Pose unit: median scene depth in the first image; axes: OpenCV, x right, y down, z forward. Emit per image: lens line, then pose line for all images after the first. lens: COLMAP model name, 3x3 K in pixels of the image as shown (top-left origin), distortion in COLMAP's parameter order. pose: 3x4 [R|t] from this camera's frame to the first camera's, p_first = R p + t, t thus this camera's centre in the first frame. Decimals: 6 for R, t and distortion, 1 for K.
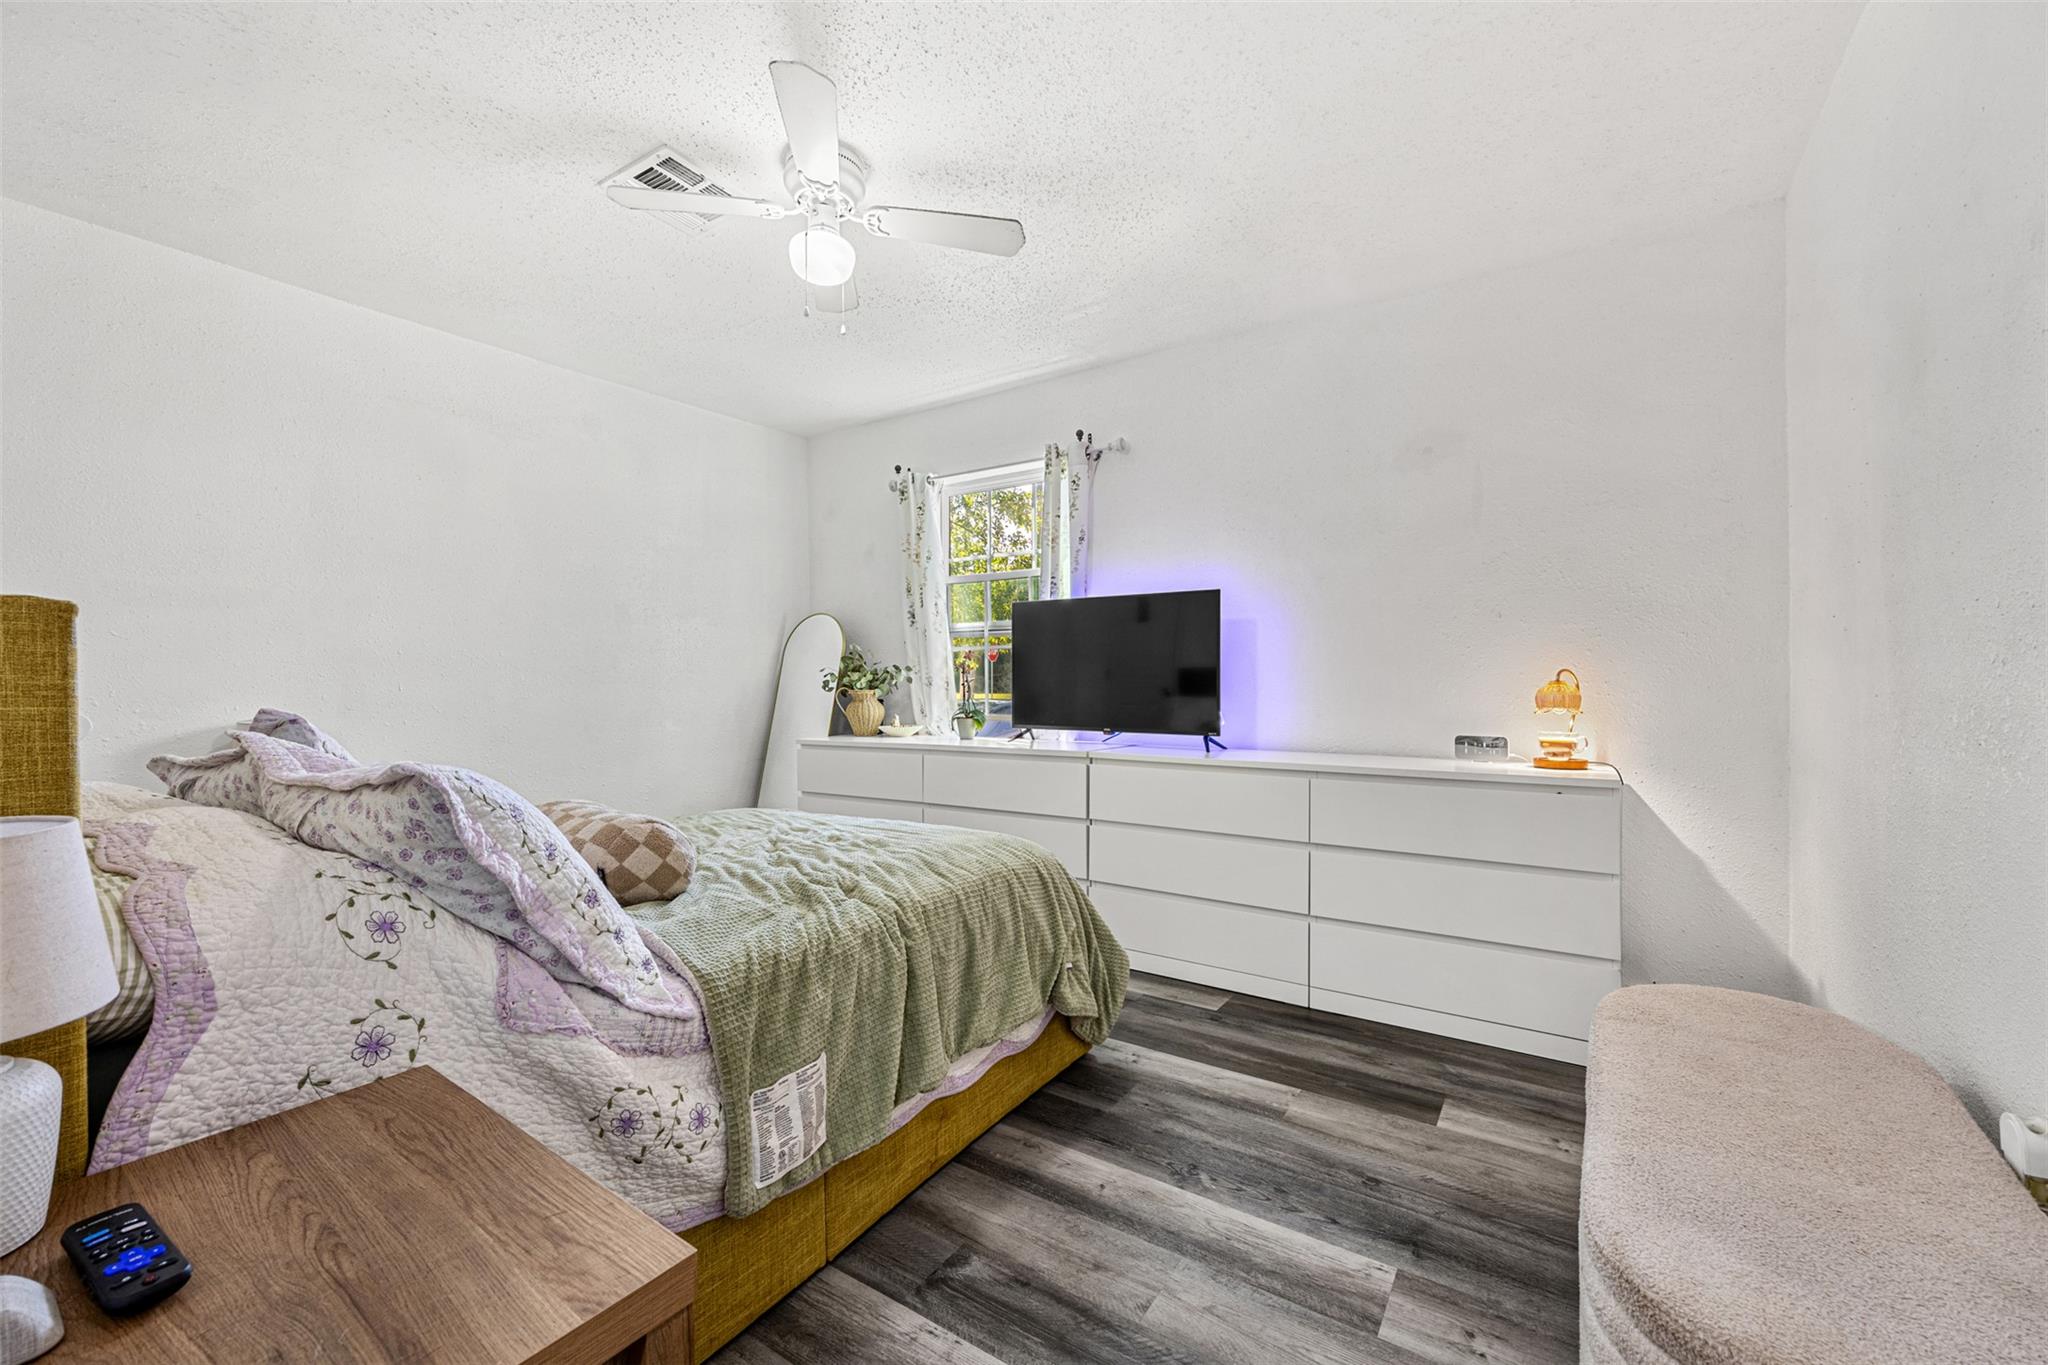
lens RADIAL K [[824.5, 0, 1030.0], [0, 824.5, 684.6], [0, 0, 1]] dist [-0.003977, -0.000010]
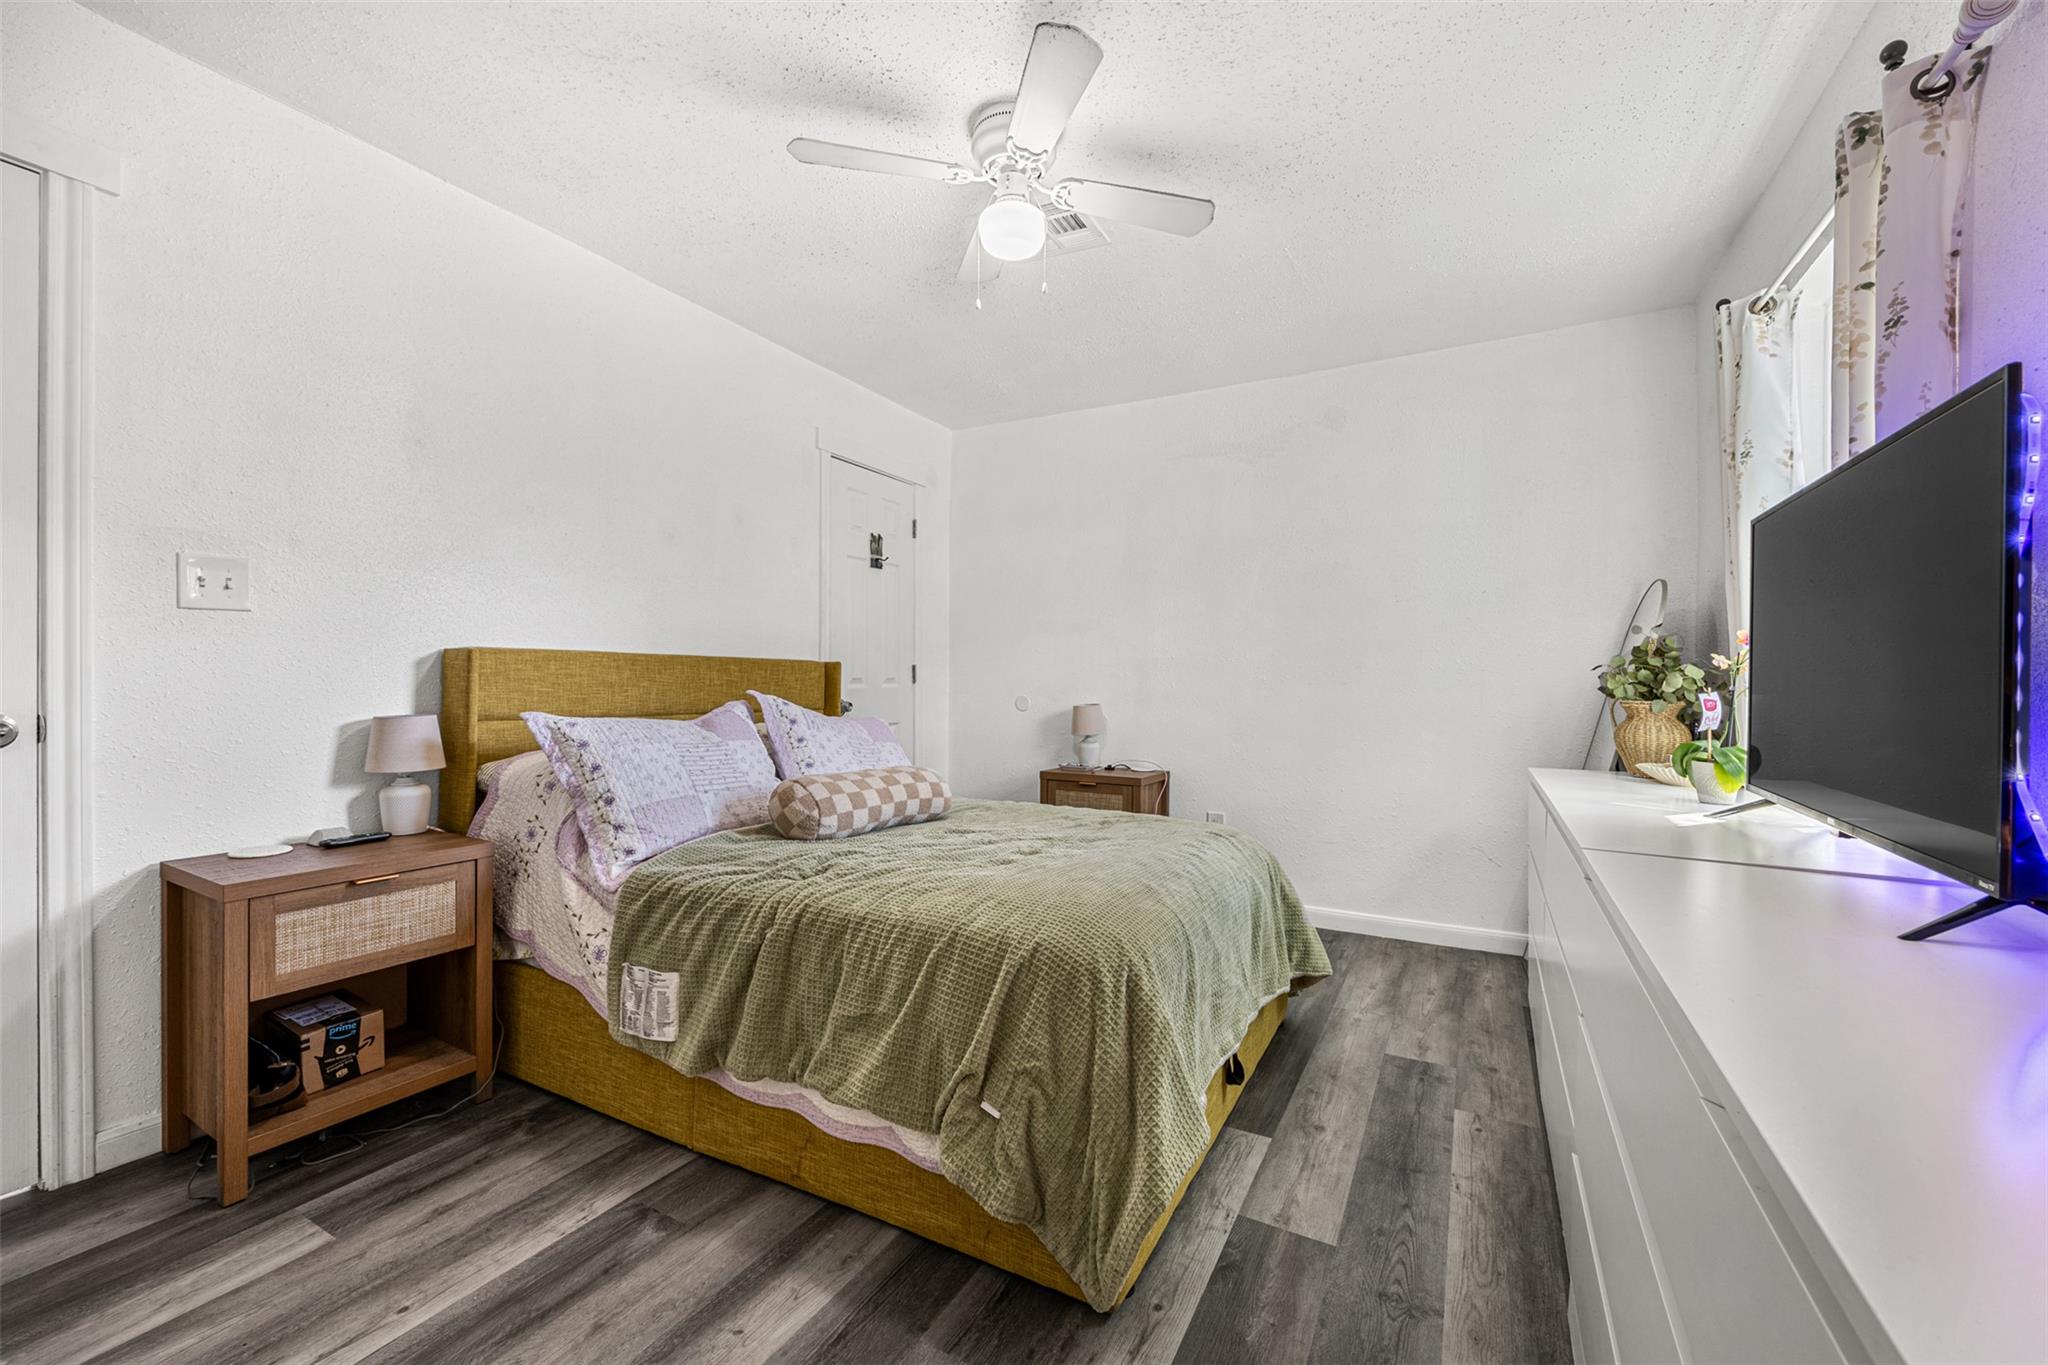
lens RADIAL K [[824.5, 0, 1029.6], [0, 824.5, 678.9], [0, 0, 1]] dist [-0.003977, -0.000010]
pose [[0.086860, 0.003553, -0.996214, 0.999865], [-0.013463, 0.999907, 0.002393, -0.010284], [0.996130, 0.013204, 0.086900, 1.359923]]
